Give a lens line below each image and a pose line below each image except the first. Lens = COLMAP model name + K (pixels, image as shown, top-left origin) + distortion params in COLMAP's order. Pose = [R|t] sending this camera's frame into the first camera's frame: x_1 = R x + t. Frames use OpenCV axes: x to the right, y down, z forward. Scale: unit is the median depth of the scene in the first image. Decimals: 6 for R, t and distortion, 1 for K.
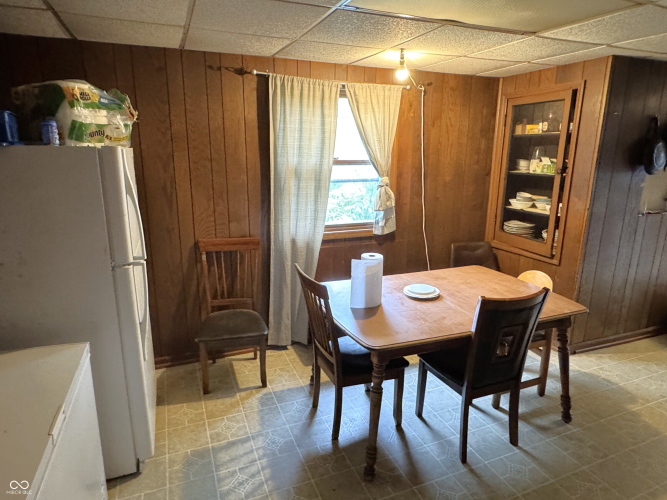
lens RADIAL K [[409.9, 0, 333.7], [0, 409.9, 249.5], [0, 0, 1]] dist [-0.004717, 0.005042]
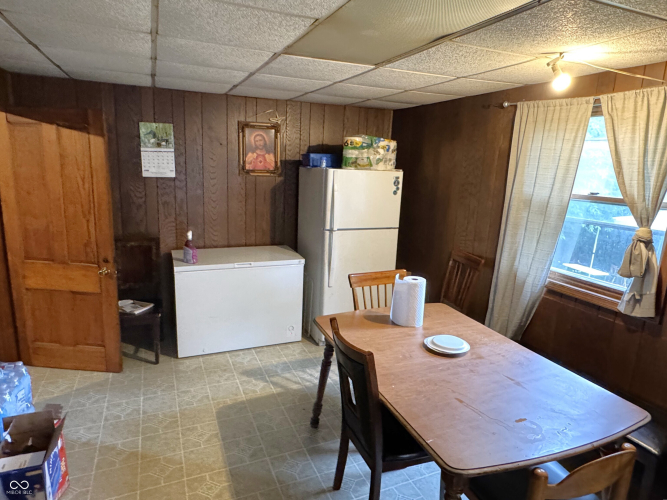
lens RADIAL K [[409.9, 0, 331.5], [0, 409.9, 250.3], [0, 0, 1]] dist [-0.004717, 0.005042]
pose [[0.018346, 0.203121, -0.978982, 0.861312], [-0.272657, 0.943052, 0.190556, -0.152705], [0.961936, 0.263431, 0.072684, 0.566670]]
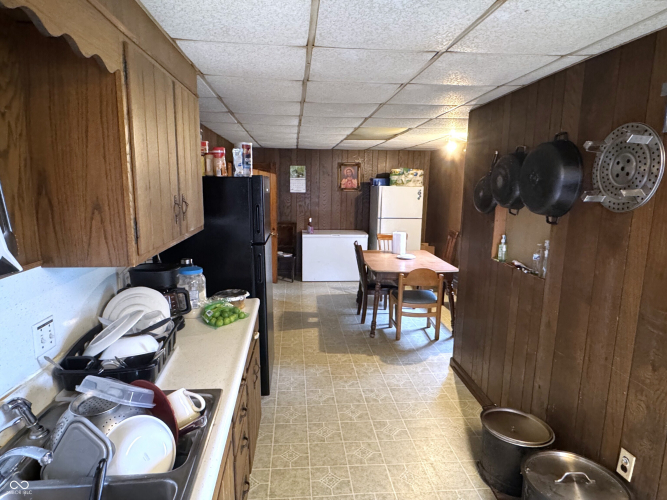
lens RADIAL K [[409.9, 0, 333.8], [0, 409.9, 250.8], [0, 0, 1]] dist [-0.004717, 0.005042]
pose [[-0.290740, 0.143804, -0.945934, 1.904193], [-0.239608, 0.946196, 0.217489, -0.238798], [0.926314, 0.289886, -0.240640, 0.988414]]
